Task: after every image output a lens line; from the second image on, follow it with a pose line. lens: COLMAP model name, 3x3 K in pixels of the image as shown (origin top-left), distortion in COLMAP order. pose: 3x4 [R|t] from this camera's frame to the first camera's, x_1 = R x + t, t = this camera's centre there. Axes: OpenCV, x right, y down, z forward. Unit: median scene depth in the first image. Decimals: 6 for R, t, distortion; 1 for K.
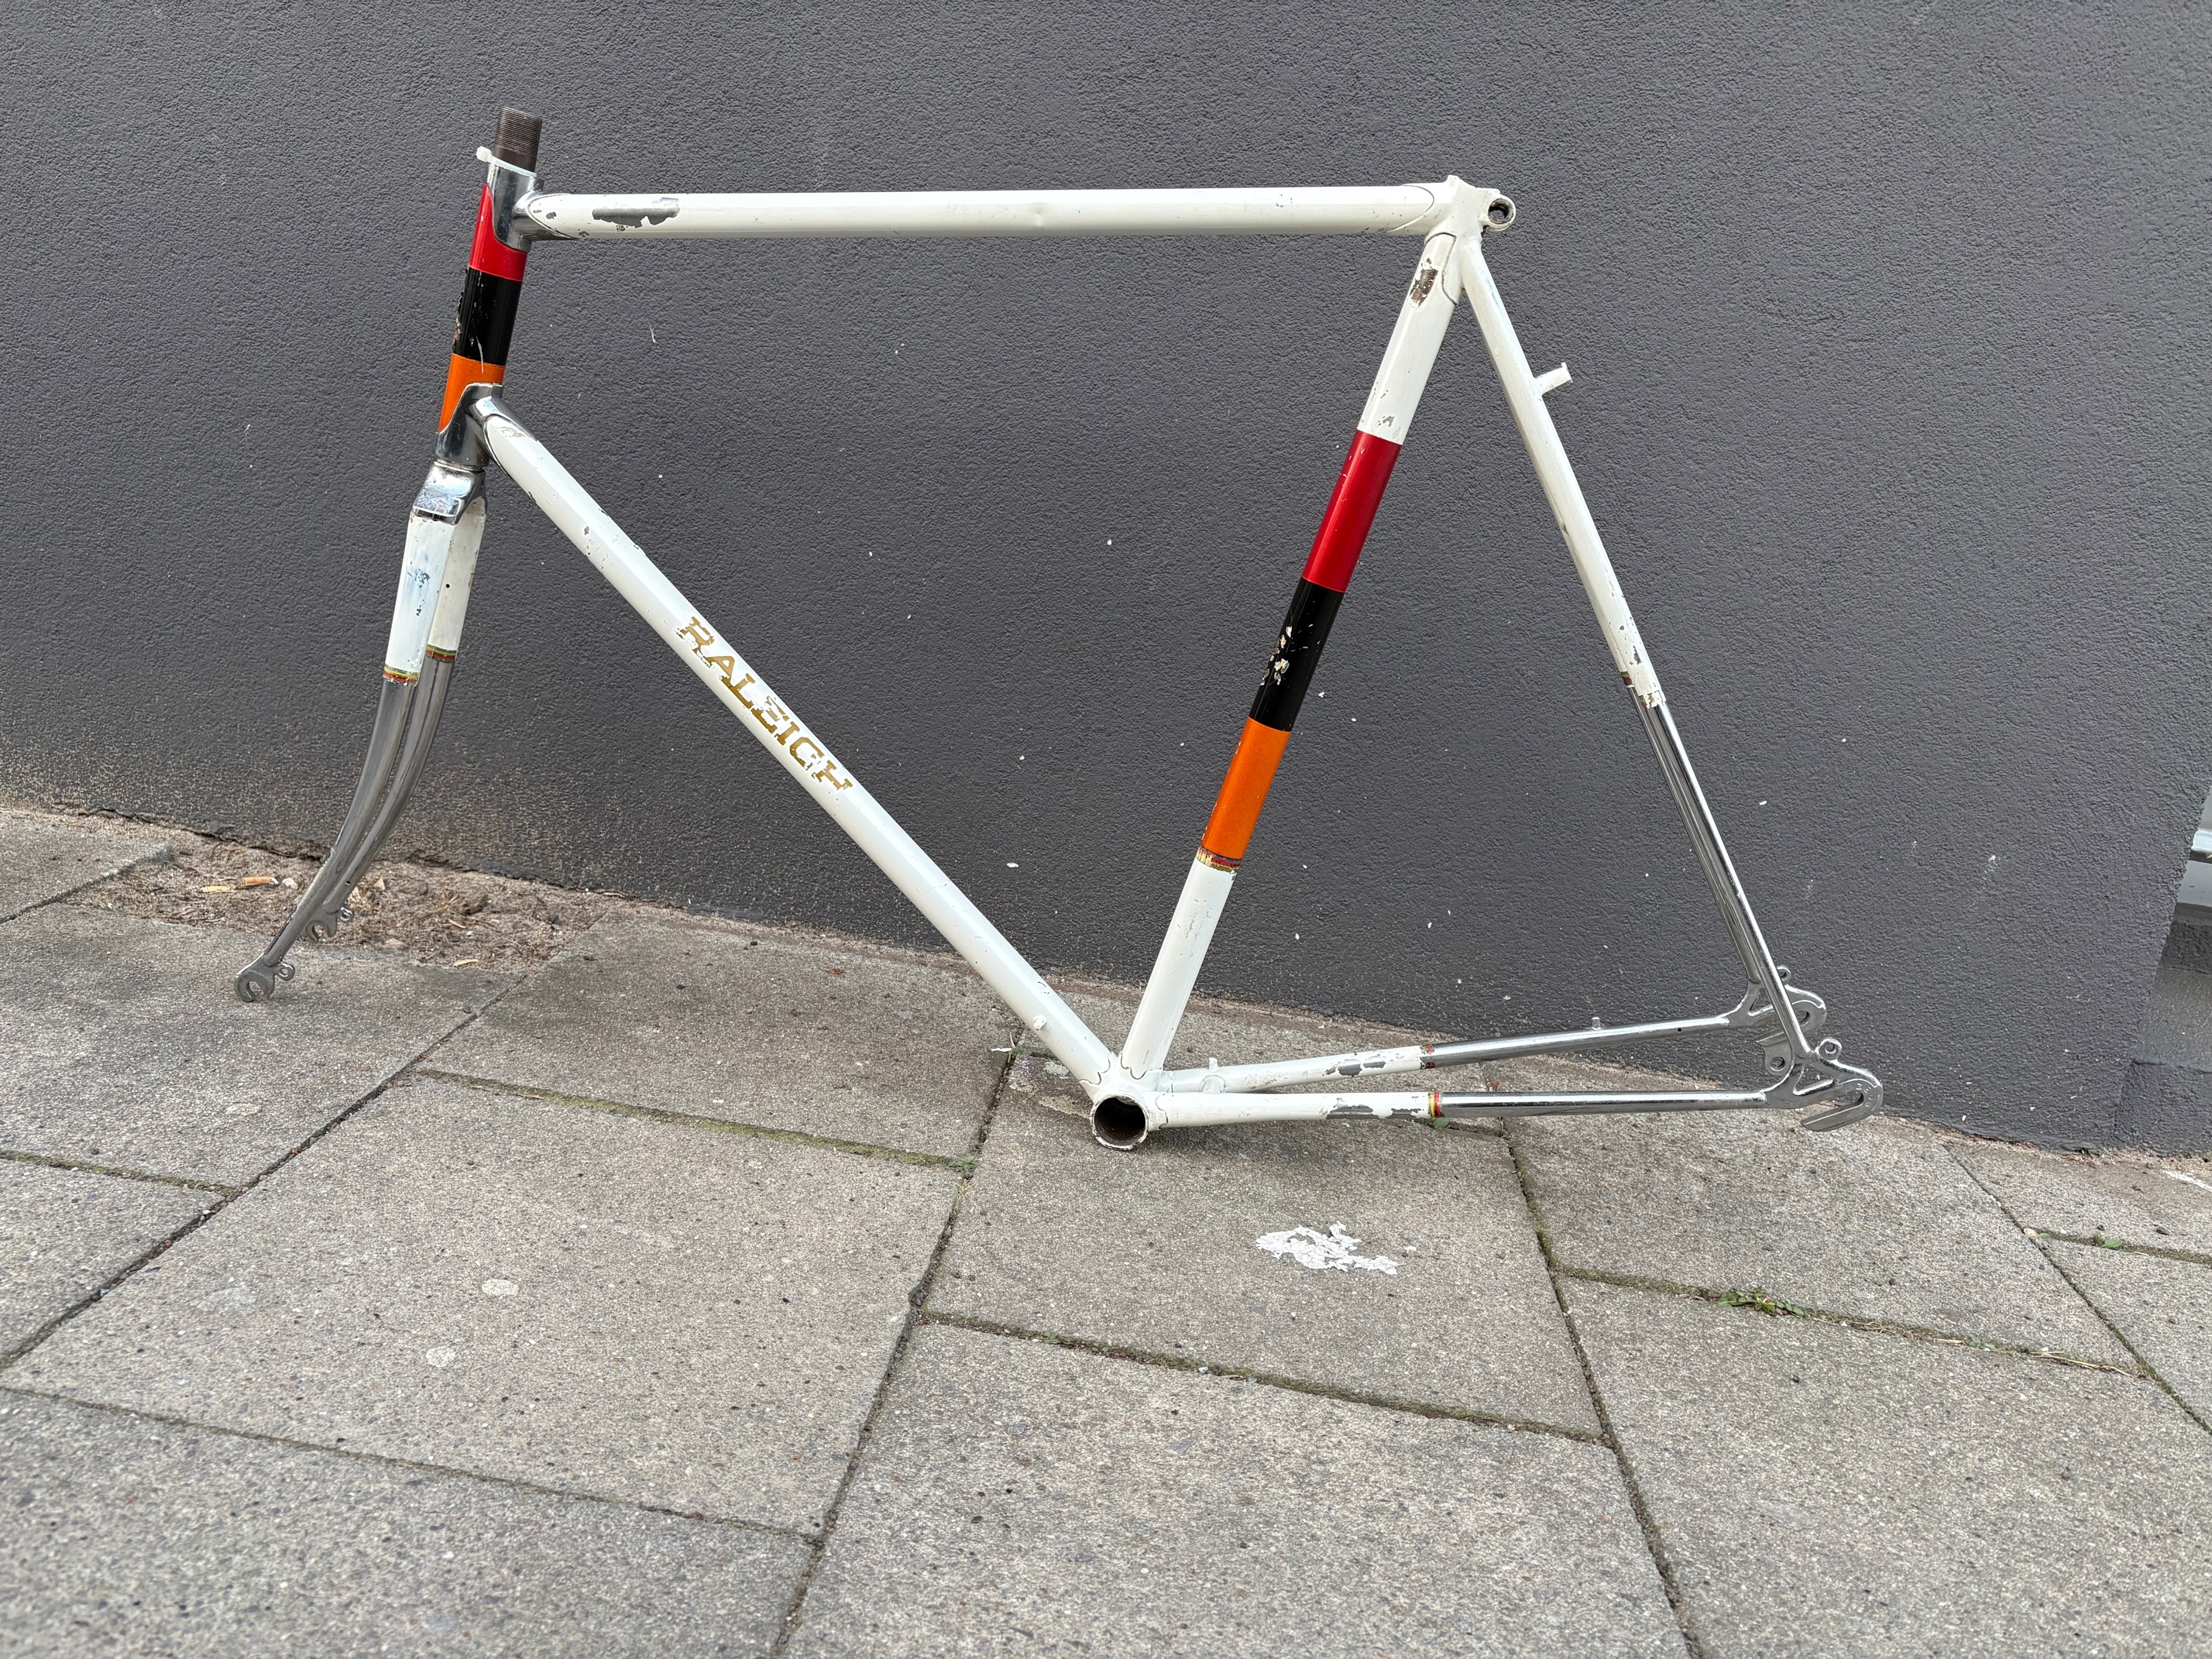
lens RADIAL K [[1805.8, 0, 1106.0], [0, 1805.8, 829.5], [0, 0, 1]] dist [0.011396, -0.070332]
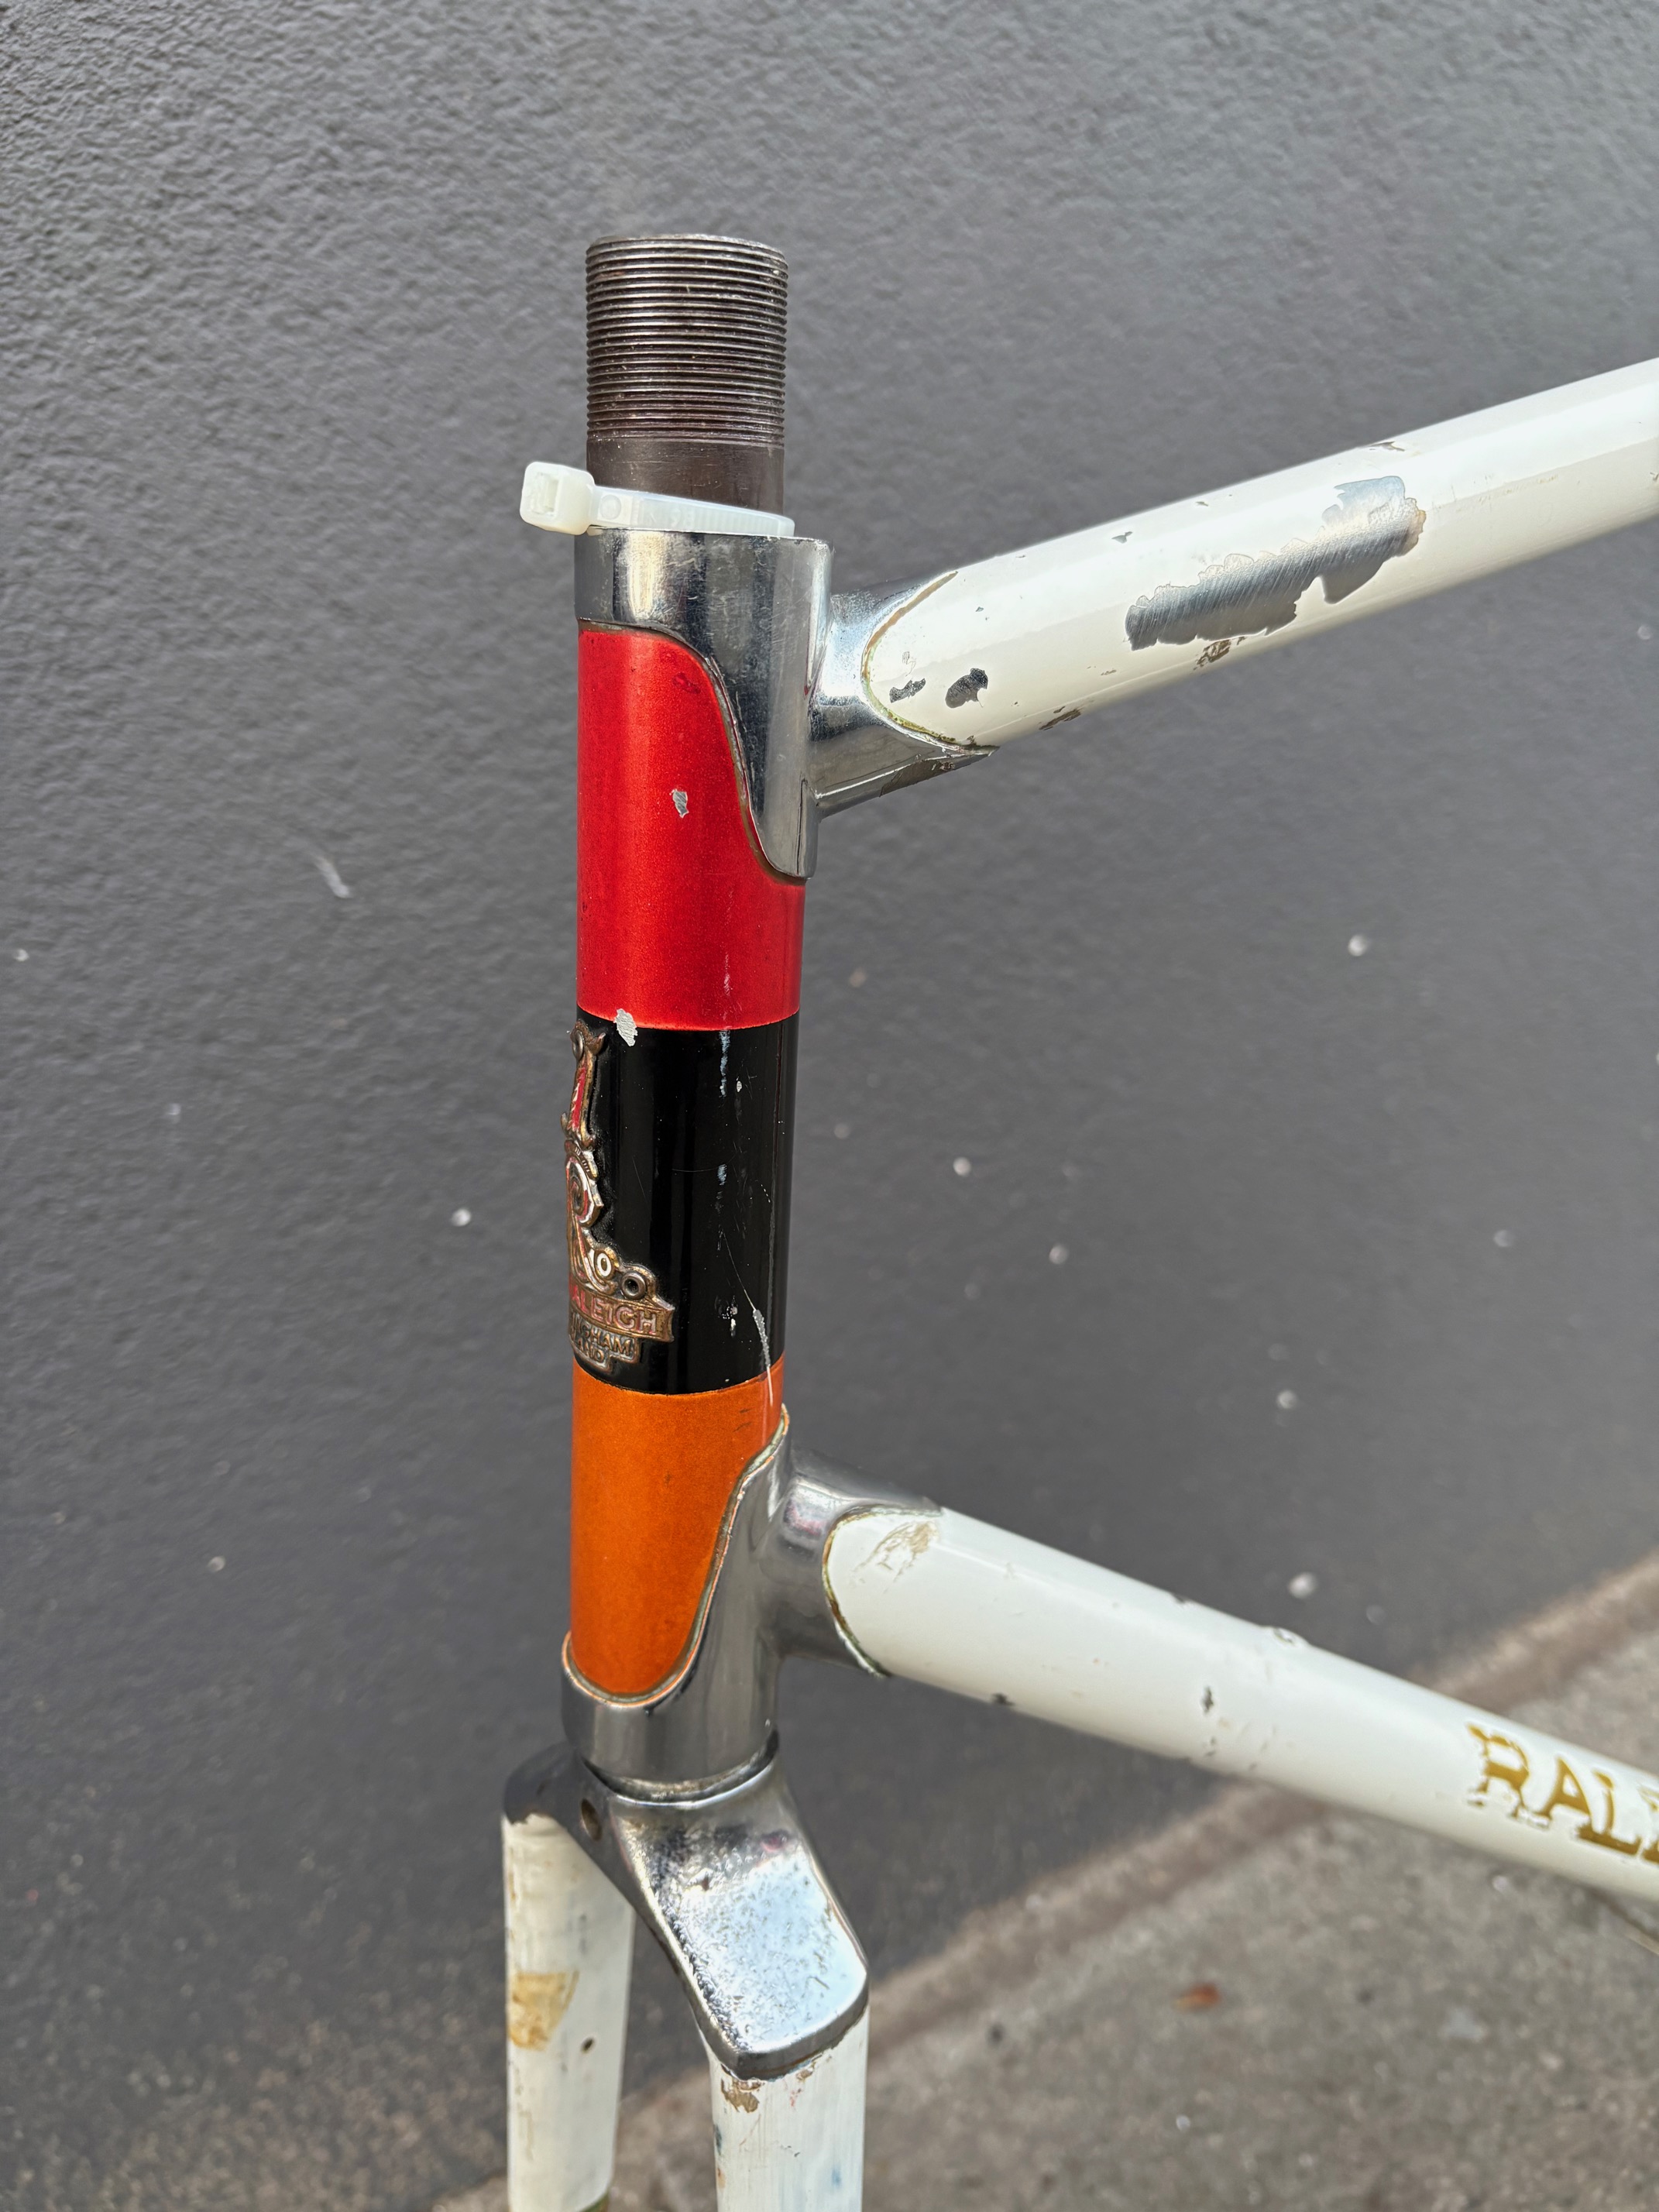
lens RADIAL K [[1805.8, 0, 829.5], [0, 1805.8, 1106.0], [0, 0, 1]] dist [0.011396, -0.070332]
pose [[0.795087, -0.404128, 0.452236, -0.423105], [0.344309, 0.914613, 0.211979, -0.330254], [-0.499287, -0.012833, 0.866342, 0.777367]]
